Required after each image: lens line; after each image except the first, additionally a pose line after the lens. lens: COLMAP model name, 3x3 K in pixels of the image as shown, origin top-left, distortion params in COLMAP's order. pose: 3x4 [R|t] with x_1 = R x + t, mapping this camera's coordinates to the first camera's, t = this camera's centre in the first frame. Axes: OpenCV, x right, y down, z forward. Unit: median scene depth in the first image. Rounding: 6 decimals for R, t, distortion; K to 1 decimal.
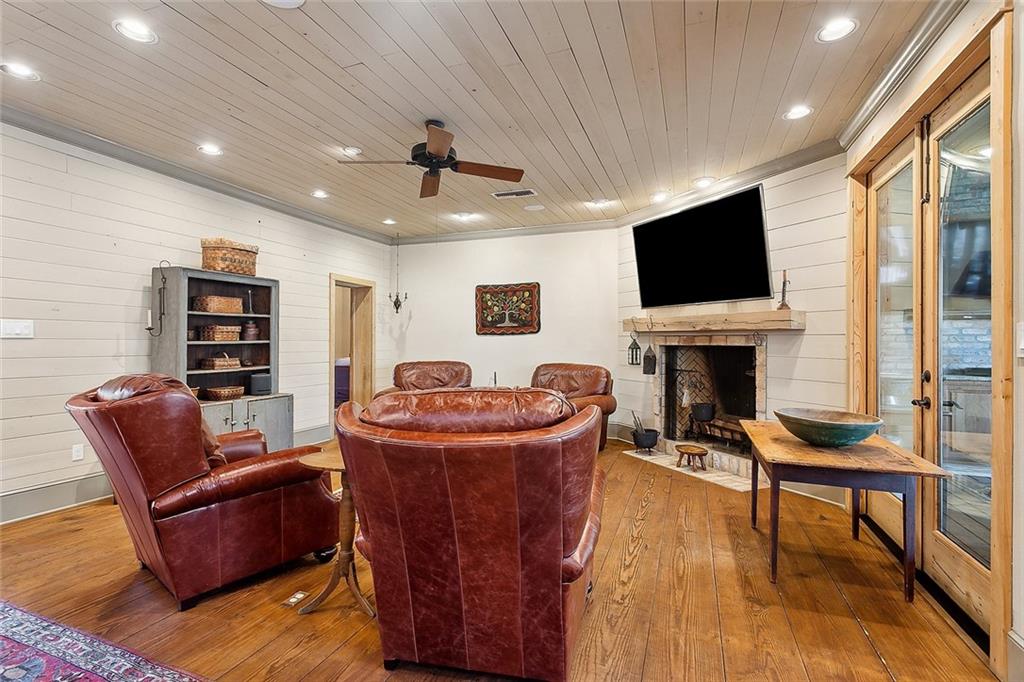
lens RADIAL K [[486.9, 0, 511.3], [0, 486.9, 341.5], [0, 0, 1]] dist [0.003009, -0.000125]
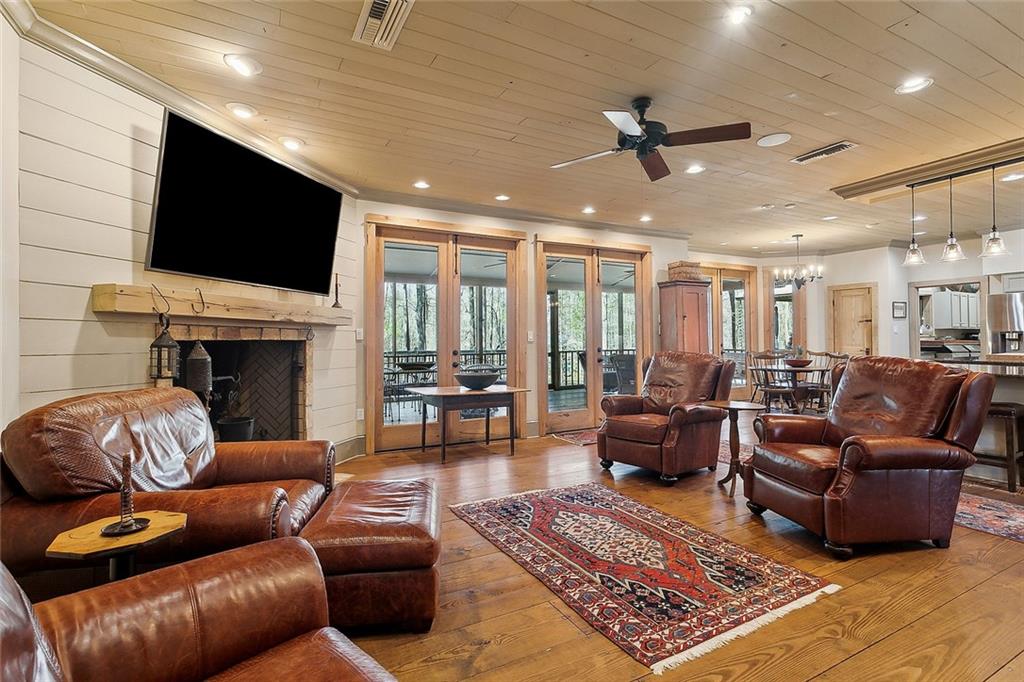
lens RADIAL K [[486.9, 0, 509.4], [0, 486.9, 334.2], [0, 0, 1]] dist [0.003009, -0.000125]
pose [[-0.745205, 0.012313, 0.666722, -0.357271], [0.004669, 0.999901, -0.013248, 0.009417], [-0.666820, -0.006759, -0.745188, 1.132397]]
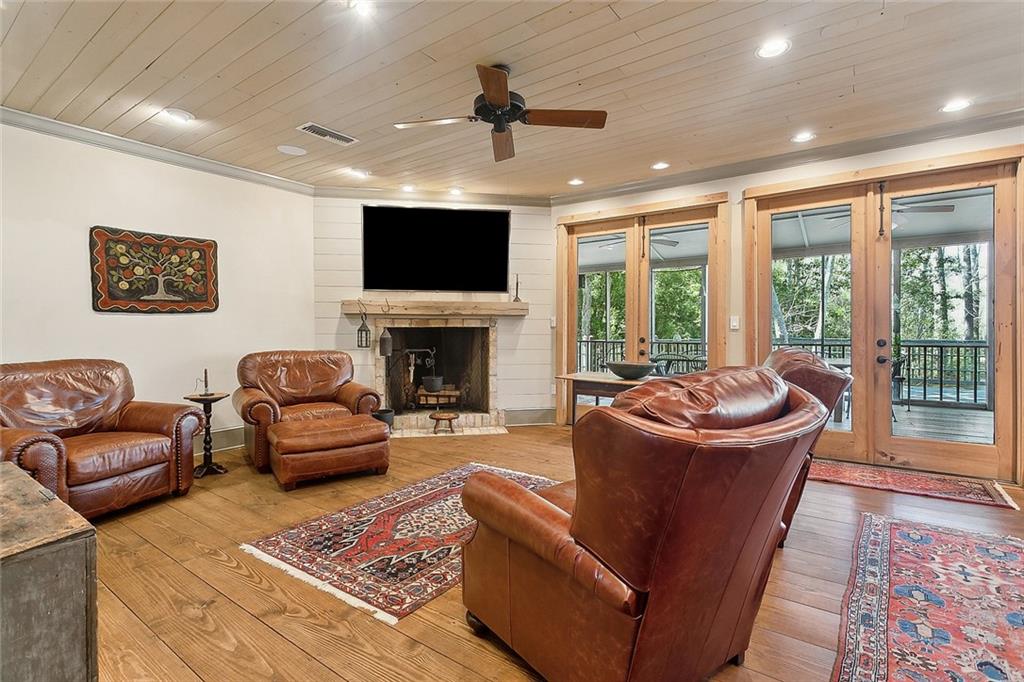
lens RADIAL K [[486.9, 0, 504.7], [0, 486.9, 336.5], [0, 0, 1]] dist [0.003009, -0.000125]
pose [[0.278855, -0.022194, 0.960077, -0.601490], [0.001113, 0.999740, 0.022788, 0.004016], [-0.960332, -0.005286, 0.278807, 0.454038]]
